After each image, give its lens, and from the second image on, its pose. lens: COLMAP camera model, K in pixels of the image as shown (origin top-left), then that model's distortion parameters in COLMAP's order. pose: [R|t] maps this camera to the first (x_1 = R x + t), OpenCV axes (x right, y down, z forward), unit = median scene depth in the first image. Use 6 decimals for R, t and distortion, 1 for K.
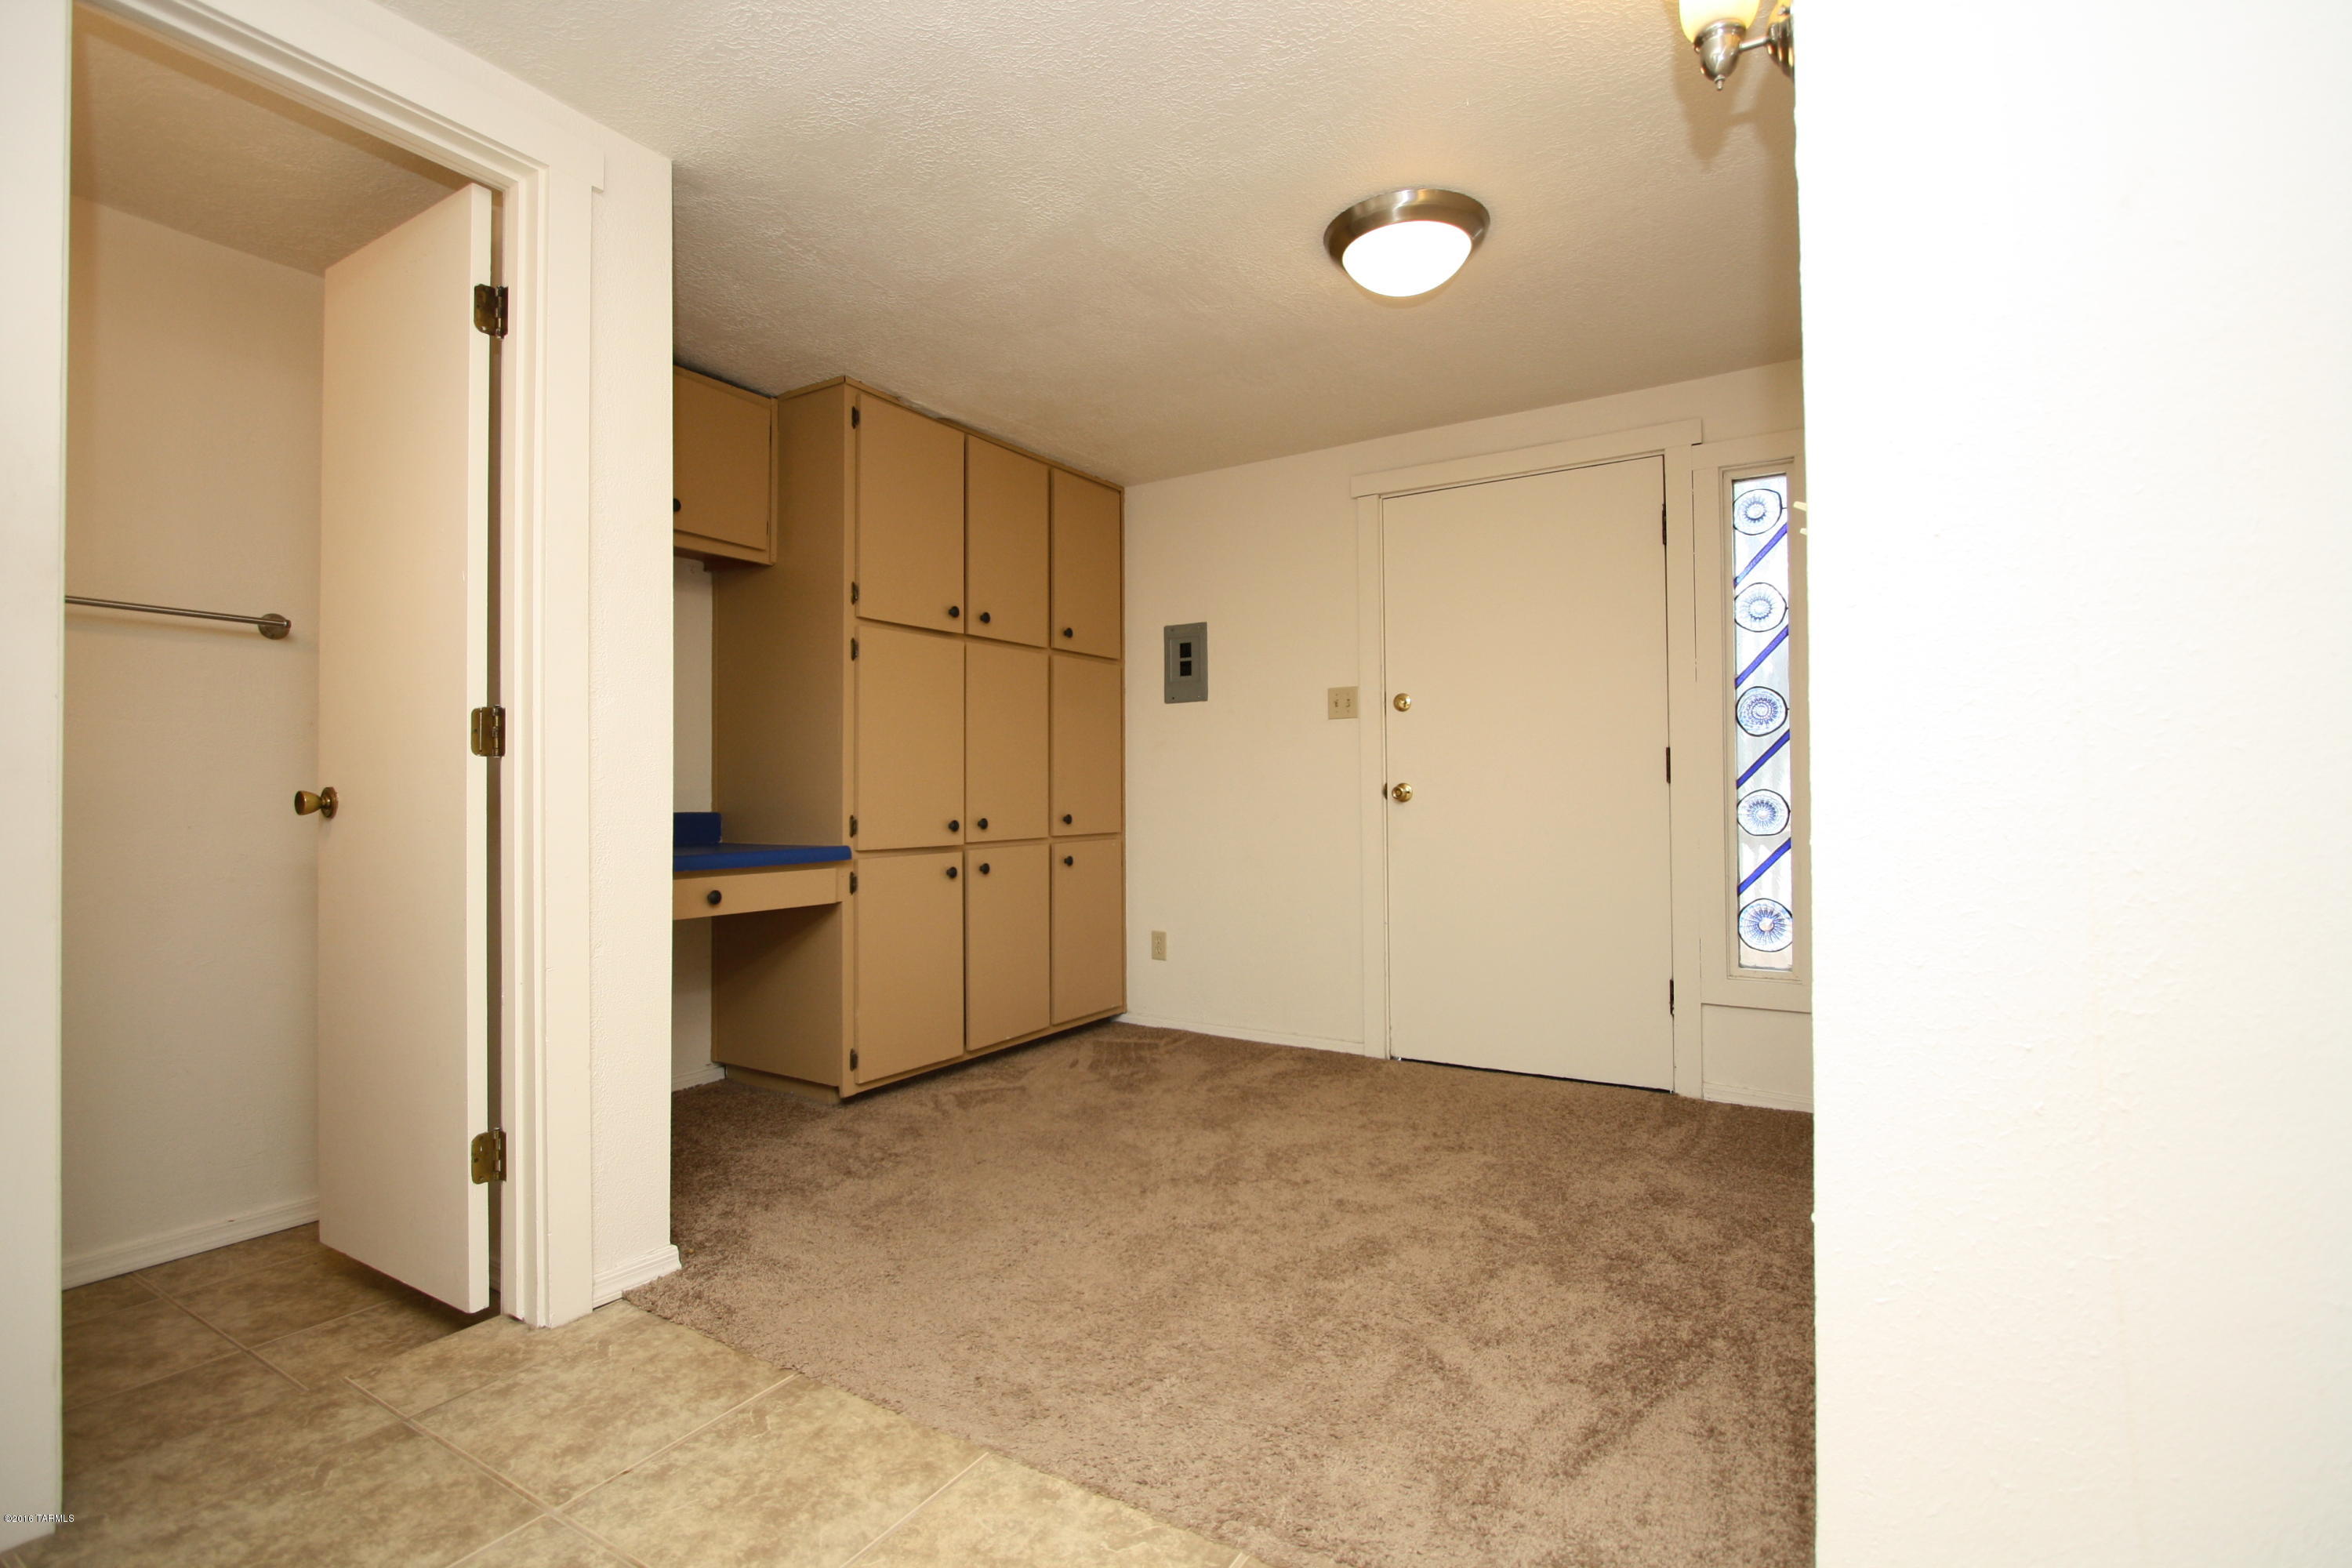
lens RADIAL K [[1100.9, 0, 1170.3], [0, 1100.9, 782.6], [0, 0, 1]] dist [-0.014823, 0.002232]
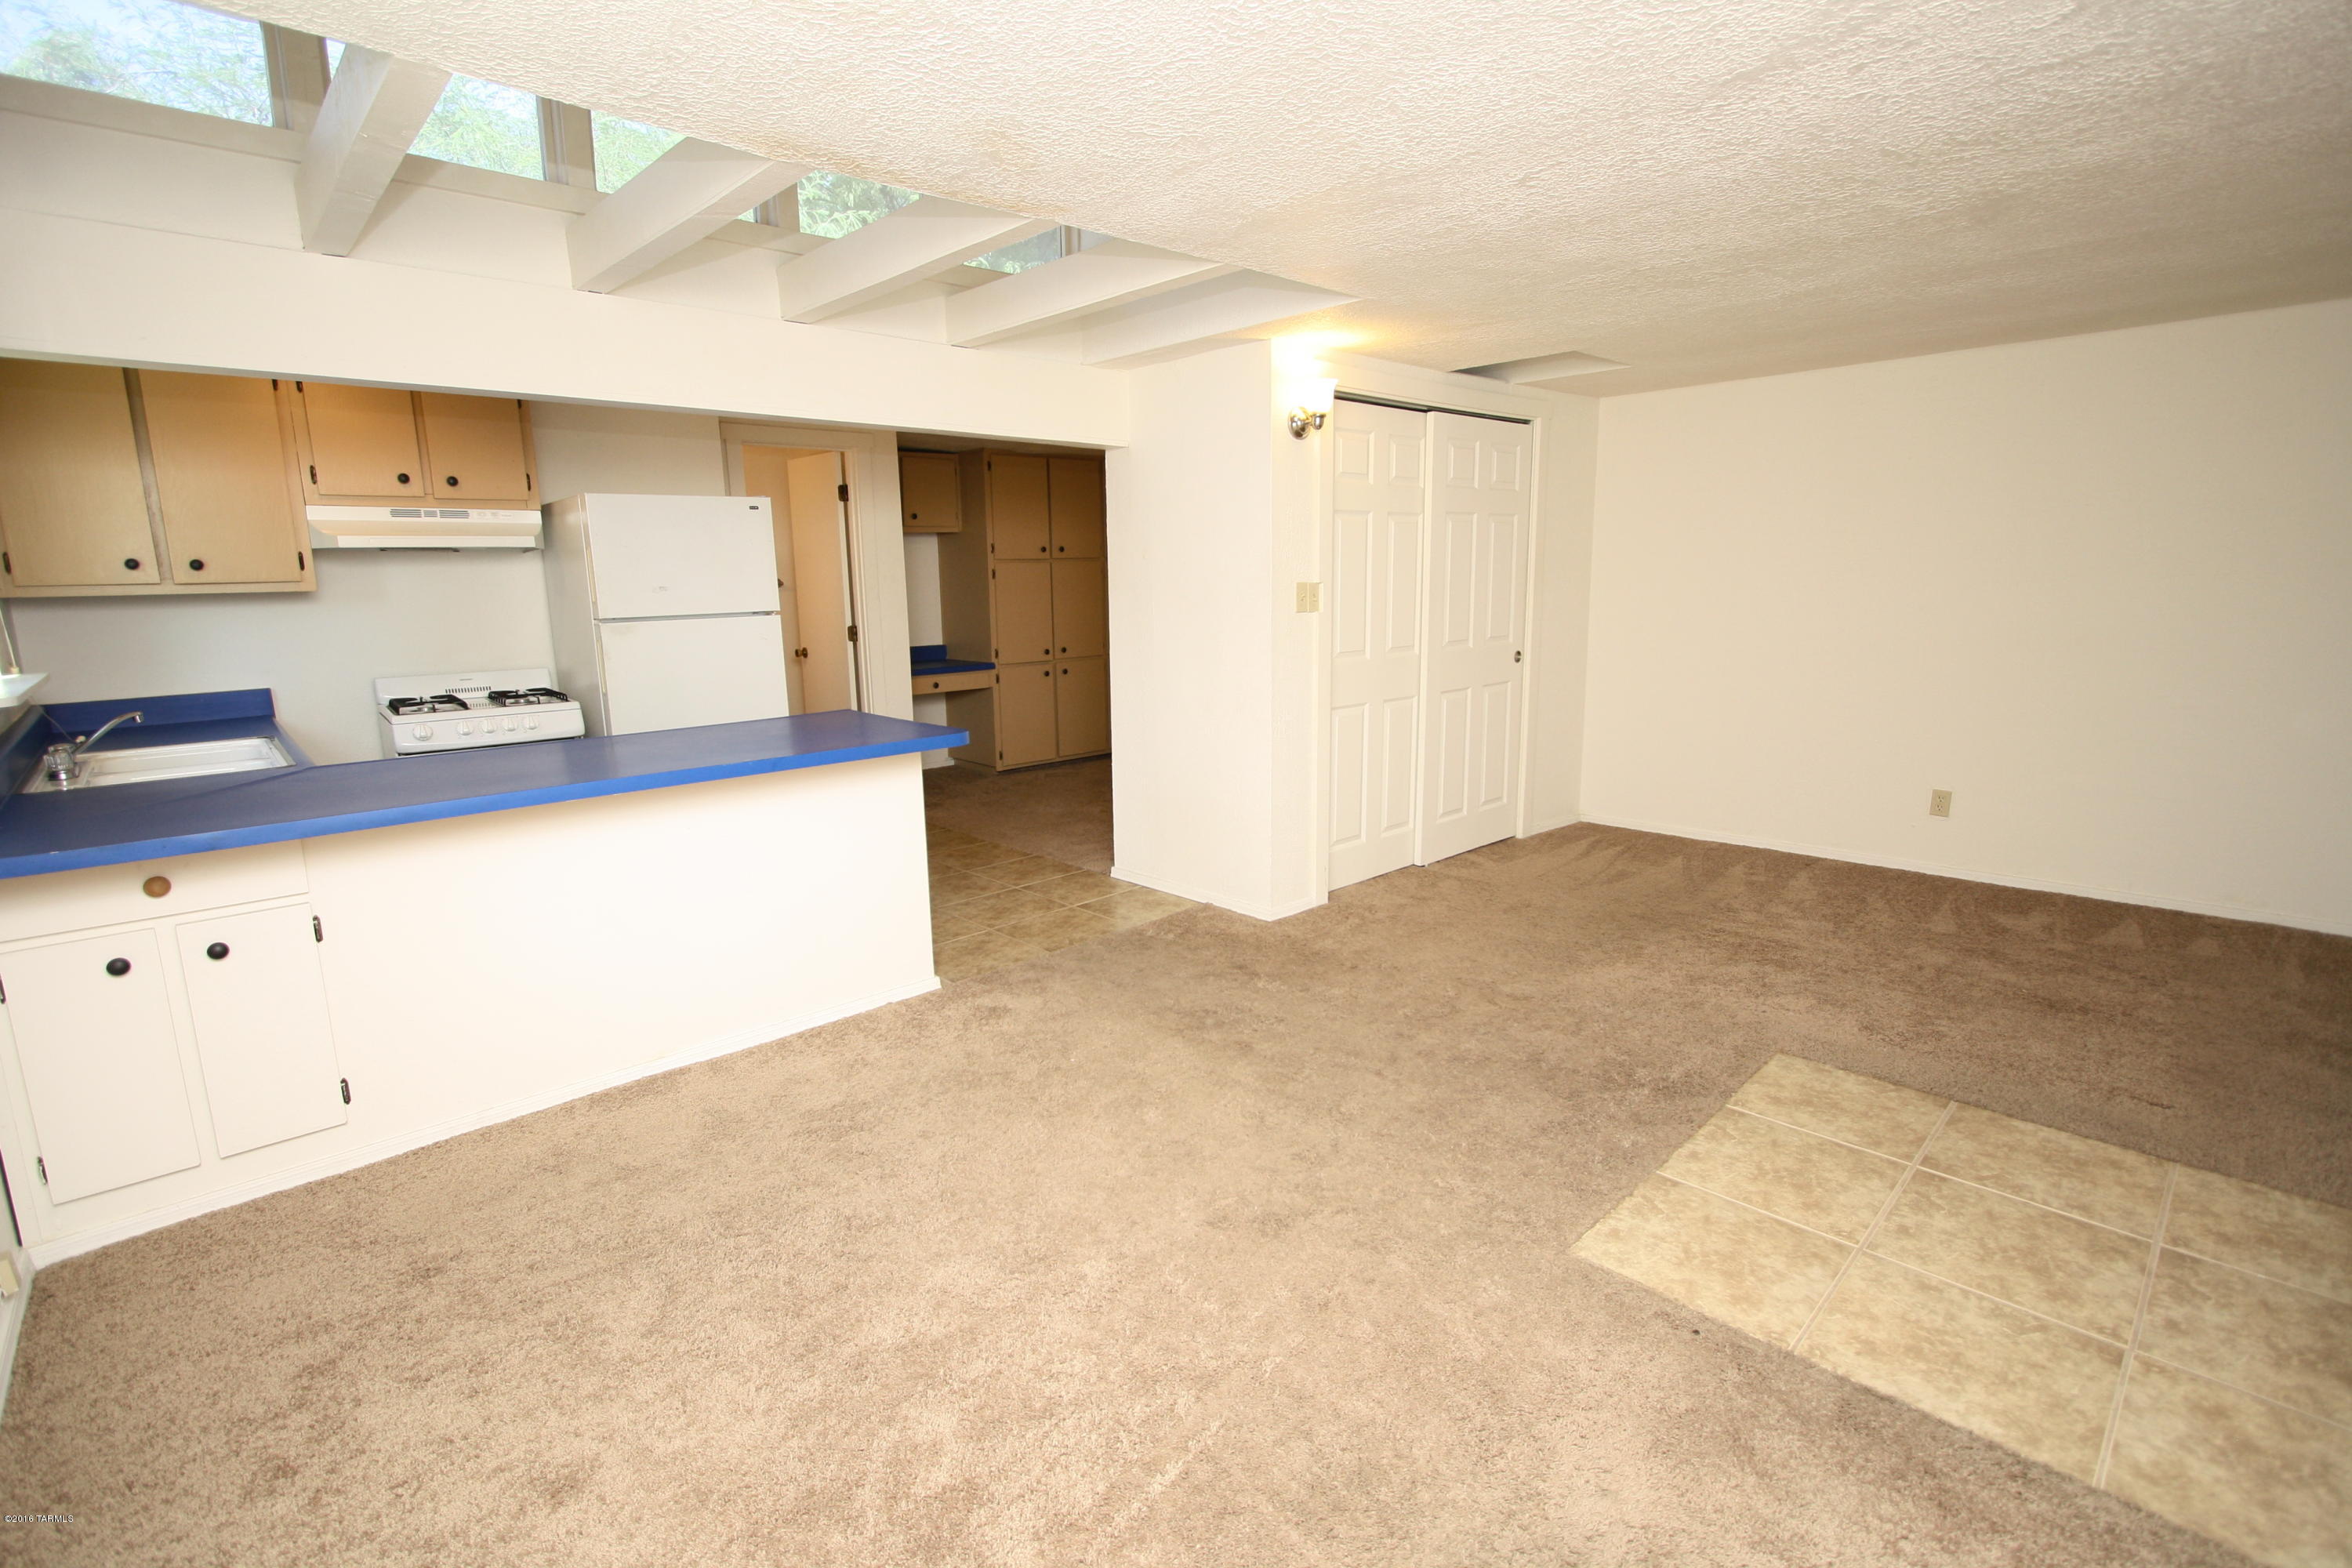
lens RADIAL K [[1085.7, 0, 1169.6], [0, 1085.7, 782.0], [0, 0, 1]] dist [-0.016510, 0.000063]
pose [[0.963790, 0.042057, -0.263324, 0.653340], [0.012443, 0.979316, 0.201952, -0.147869], [0.266371, -0.197916, 0.943332, -1.063141]]
